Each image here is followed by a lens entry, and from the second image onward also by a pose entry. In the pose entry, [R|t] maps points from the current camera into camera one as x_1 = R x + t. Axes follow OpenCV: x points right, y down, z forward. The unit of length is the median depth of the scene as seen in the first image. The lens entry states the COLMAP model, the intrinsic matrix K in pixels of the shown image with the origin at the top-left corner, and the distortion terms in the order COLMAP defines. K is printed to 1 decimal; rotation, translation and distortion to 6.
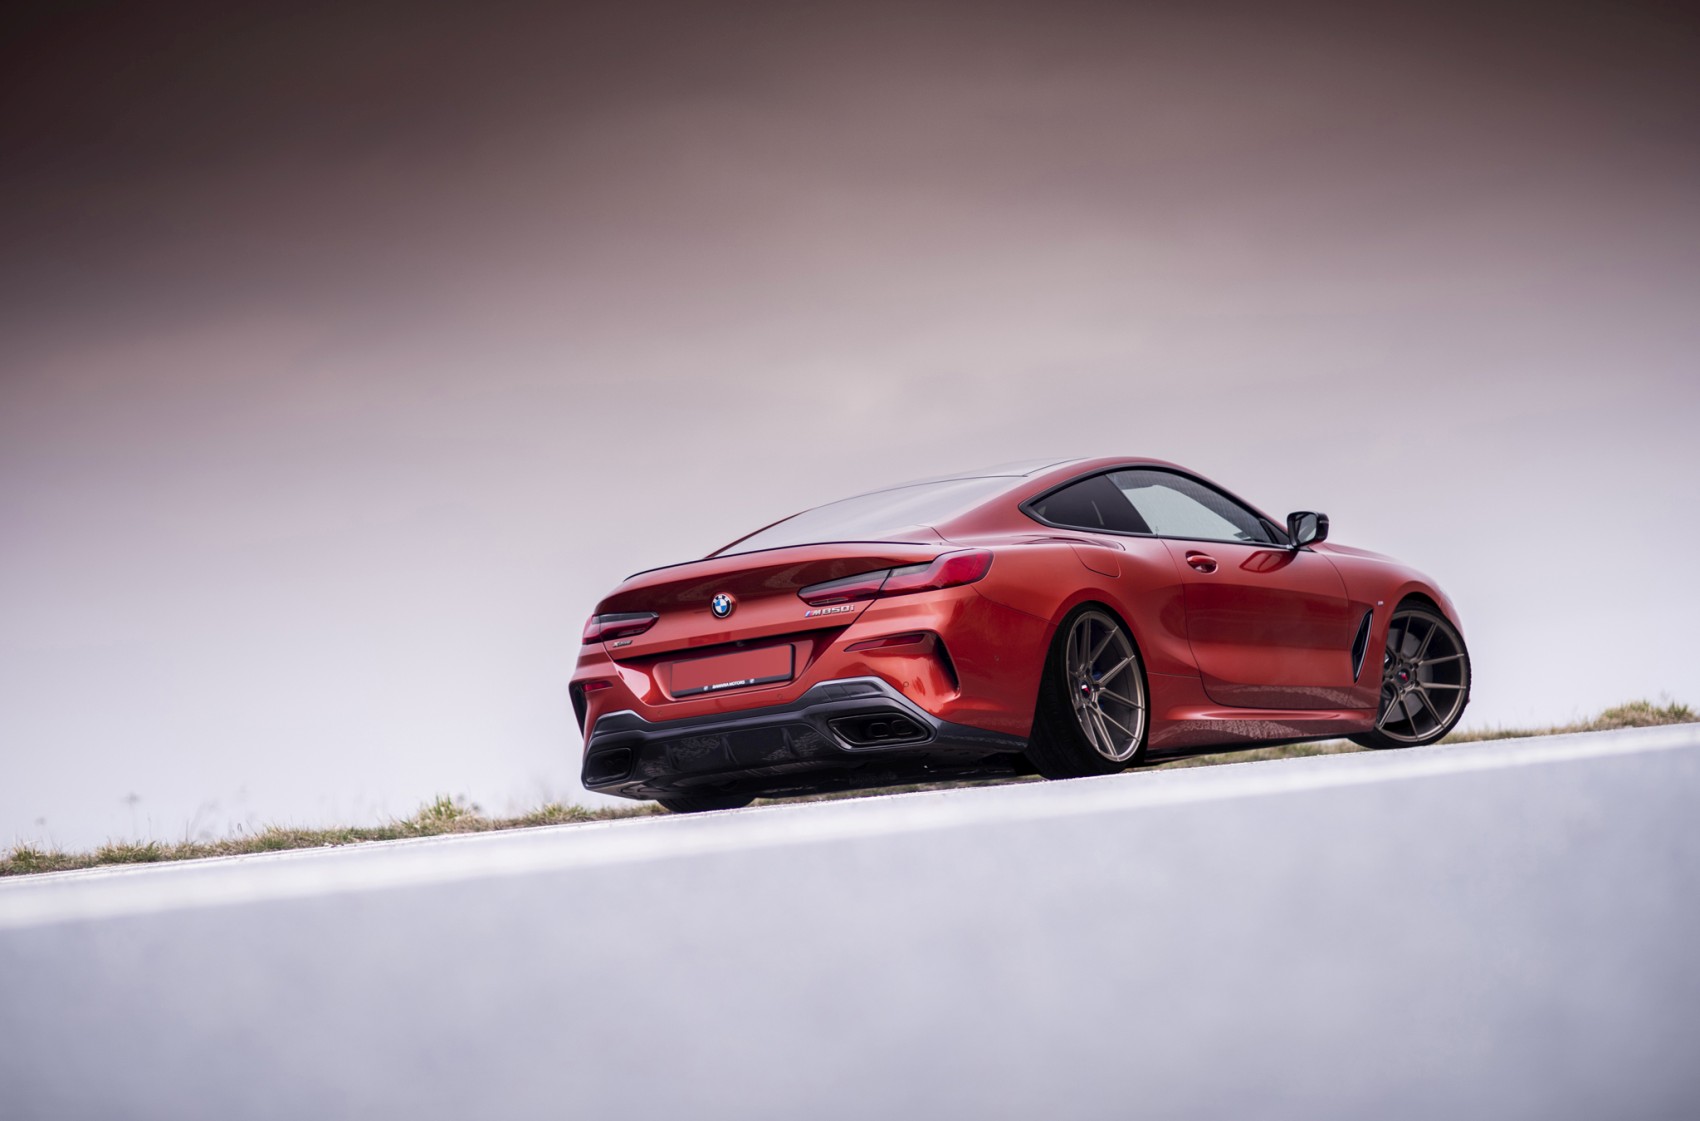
lens RADIAL K [[4383.8, 0, 837.9], [0, 4383.8, 559.4], [0, 0, 1]] dist [0.224362, 0.000000]
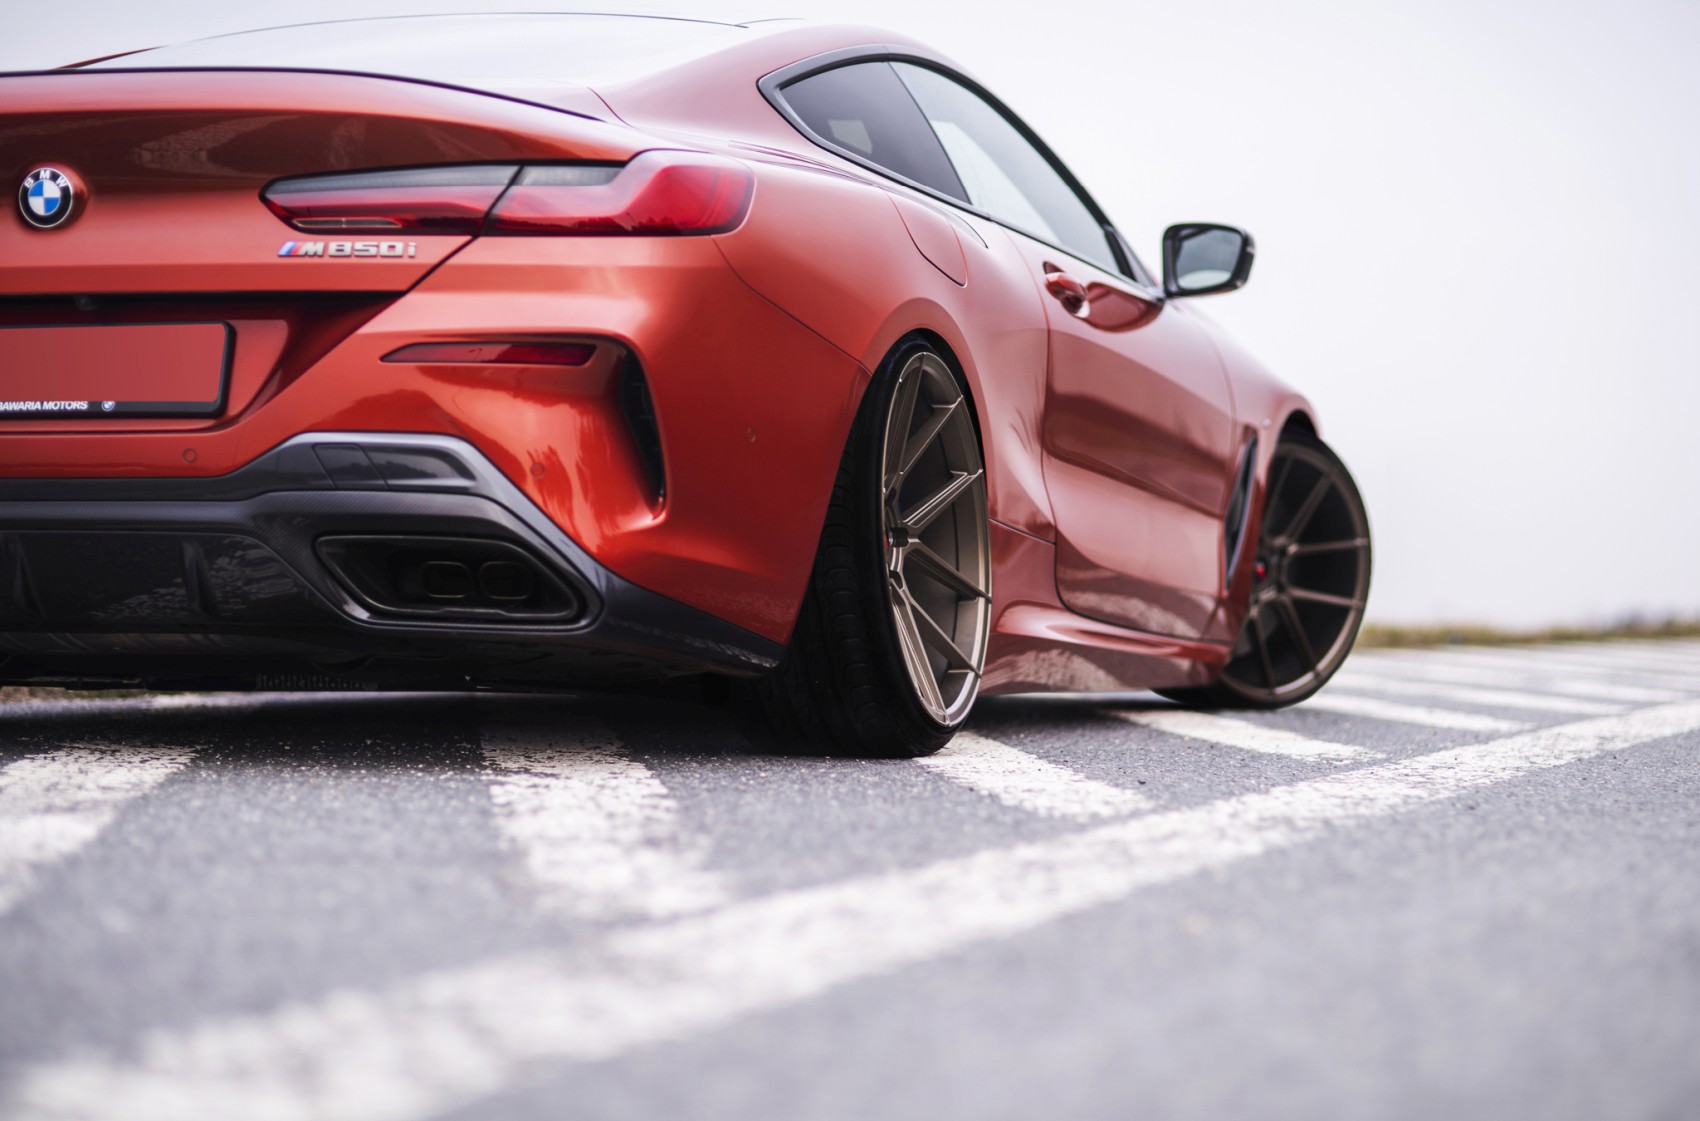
lens RADIAL K [[4383.8, 0, 792.3], [0, 4383.8, 534.6], [0, 0, 1]] dist [0.224362, 0.000000]
pose [[0.964669, 0.128802, 0.229833, -0.048737], [-0.137428, 0.990271, 0.021856, 0.022400], [-0.224782, -0.052669, 0.972985, 0.618642]]
